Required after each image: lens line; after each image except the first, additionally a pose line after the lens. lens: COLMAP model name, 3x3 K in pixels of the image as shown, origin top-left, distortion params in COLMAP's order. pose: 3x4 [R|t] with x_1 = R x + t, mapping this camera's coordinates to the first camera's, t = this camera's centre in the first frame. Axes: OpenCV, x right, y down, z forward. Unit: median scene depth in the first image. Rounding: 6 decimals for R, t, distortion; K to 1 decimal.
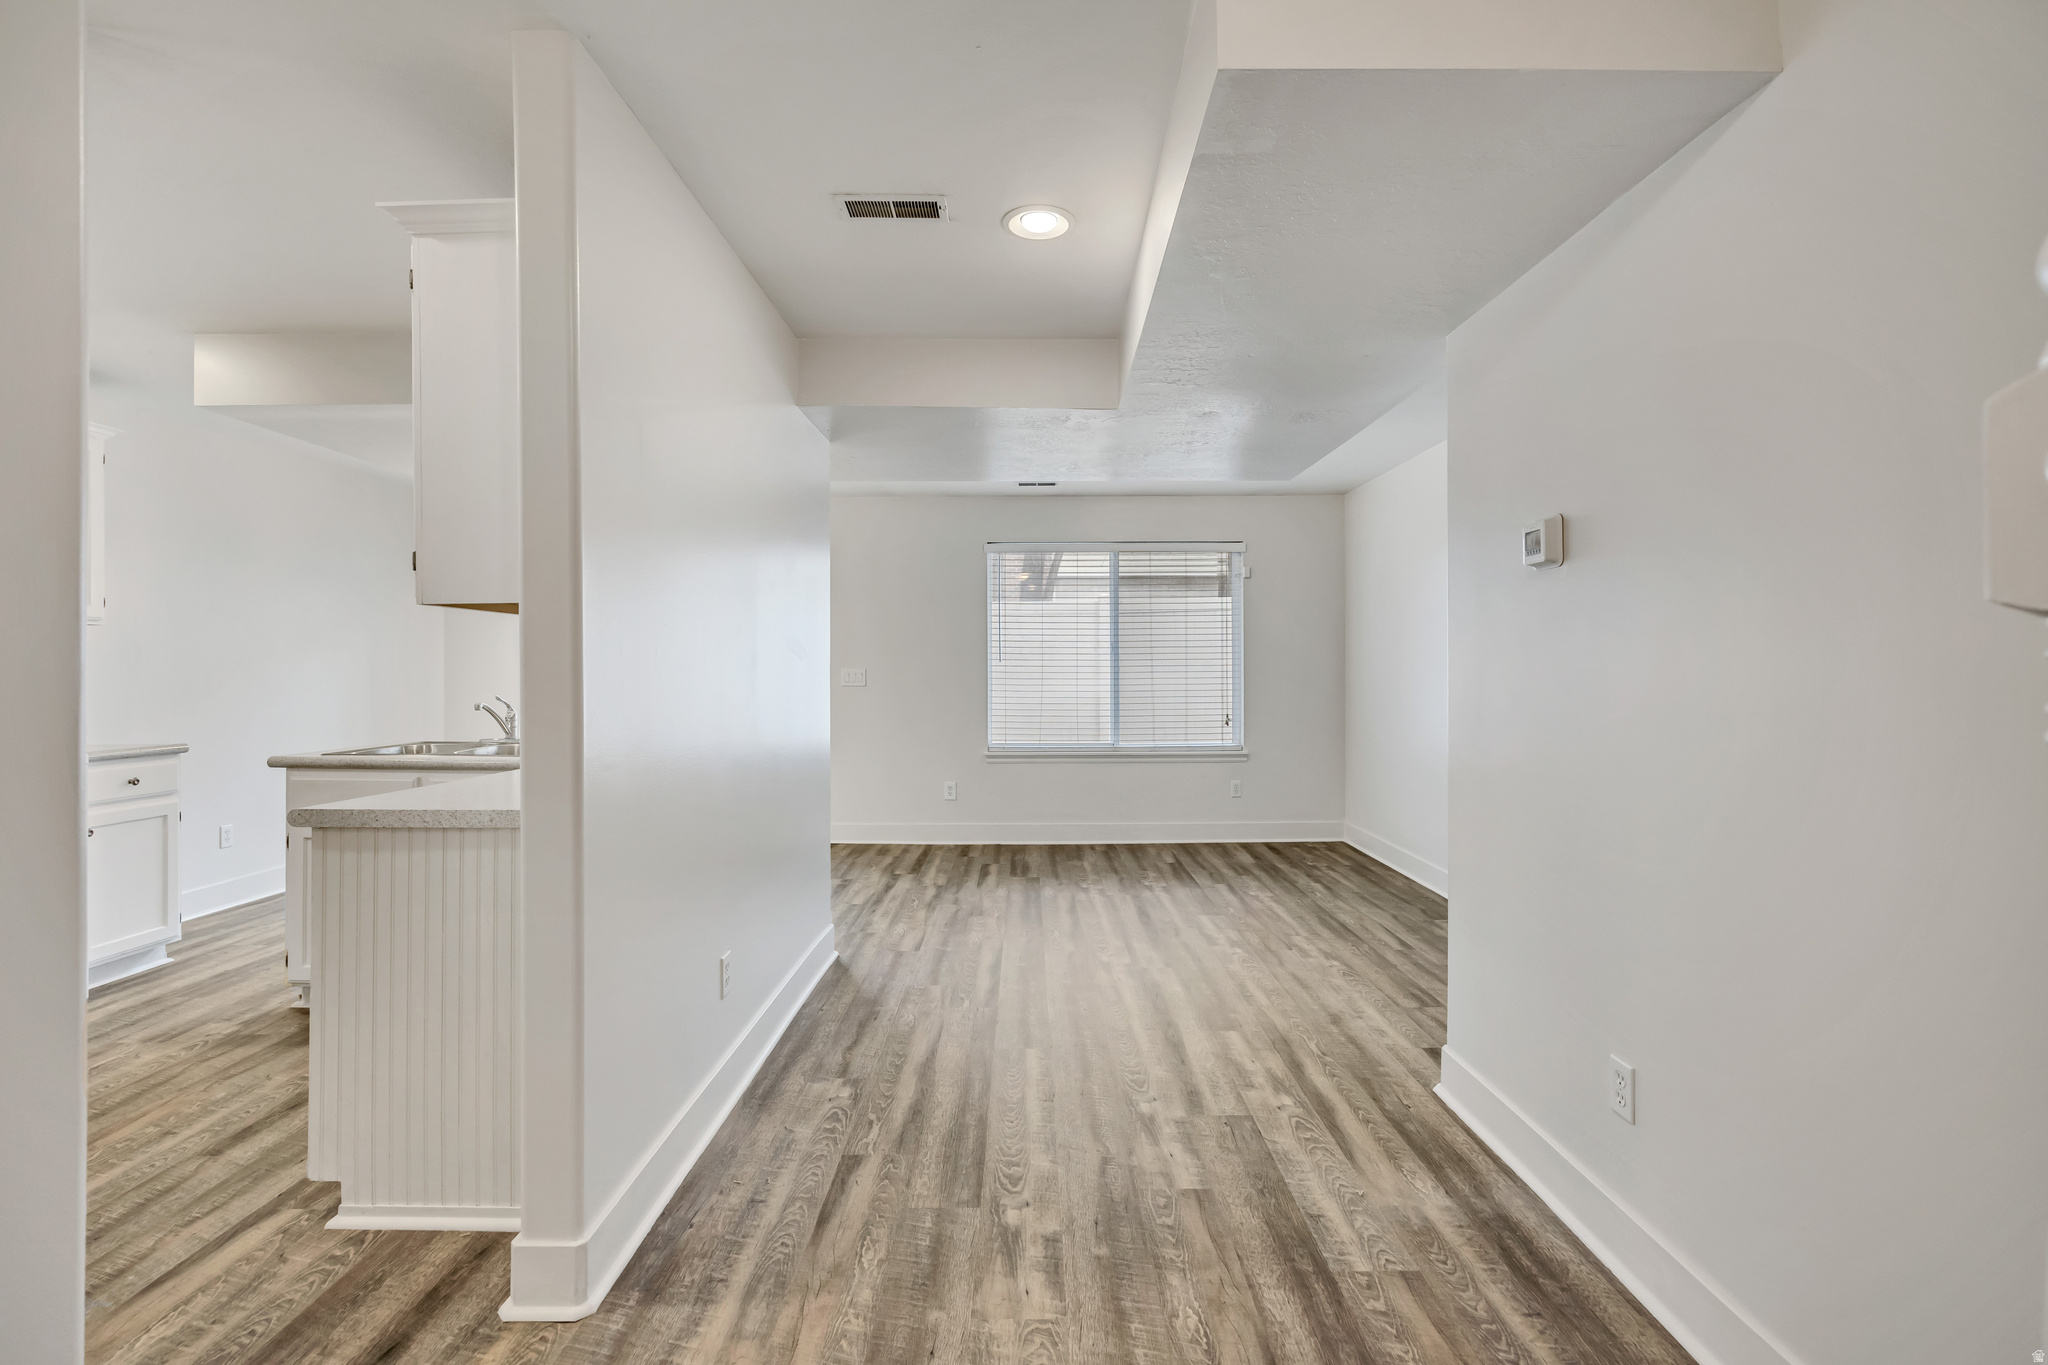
lens RADIAL K [[903.0, 0, 1026.6], [0, 903.0, 661.8], [0, 0, 1]] dist [-0.014042, 0.000776]
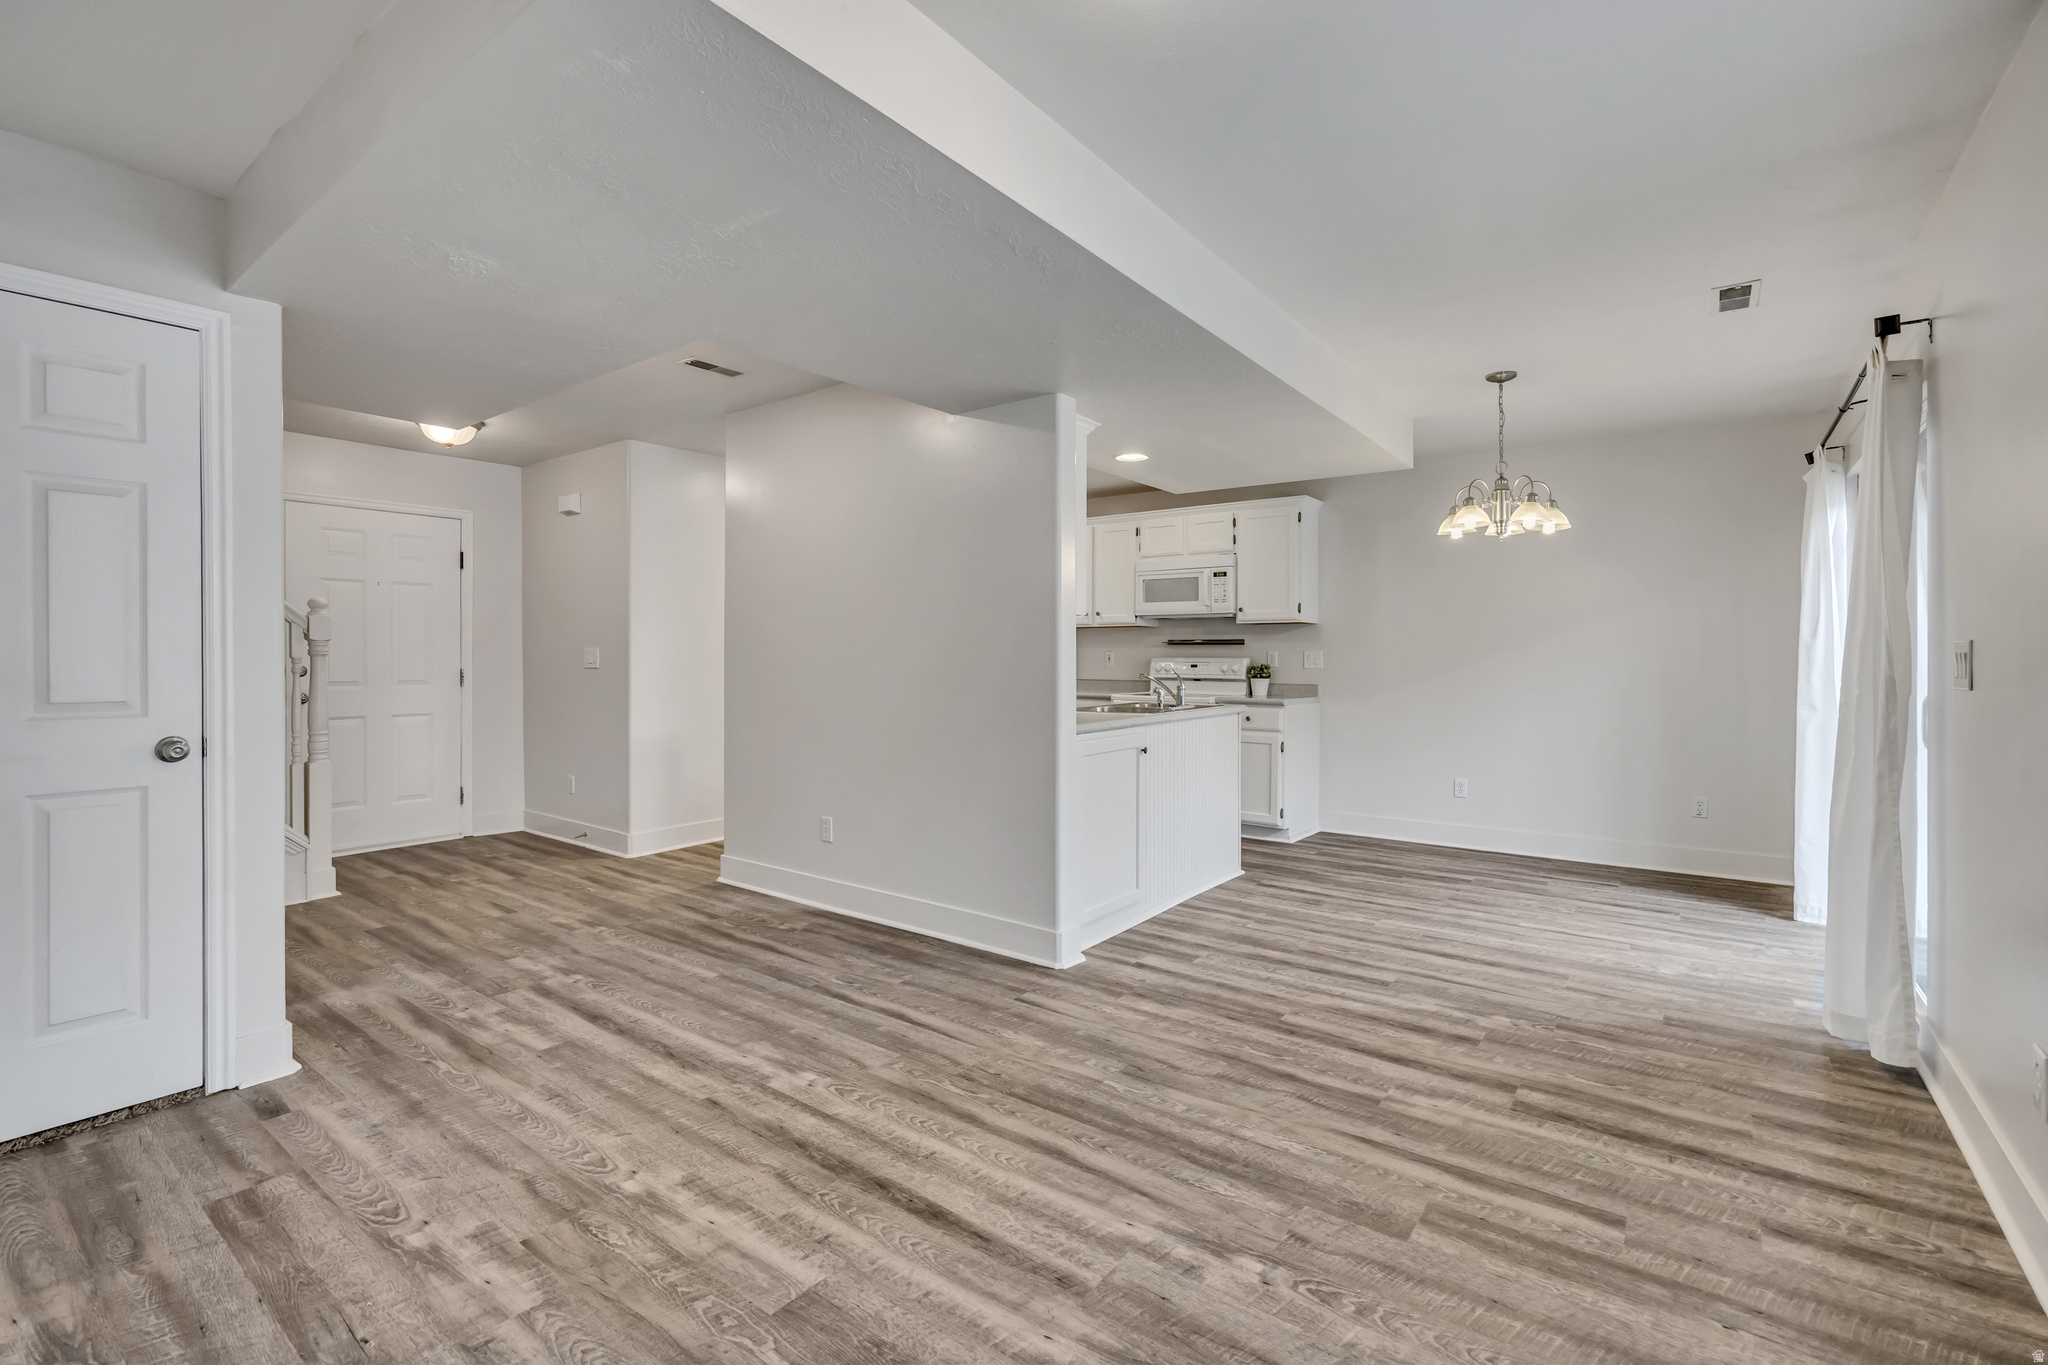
lens RADIAL K [[903.0, 0, 1026.6], [0, 903.0, 661.8], [0, 0, 1]] dist [-0.014042, 0.000776]
pose [[-0.598009, 0.003382, -0.801482, 0.673174], [0.006144, 0.999981, -0.000365, 0.032858], [0.801466, -0.005143, -0.598018, 1.971109]]
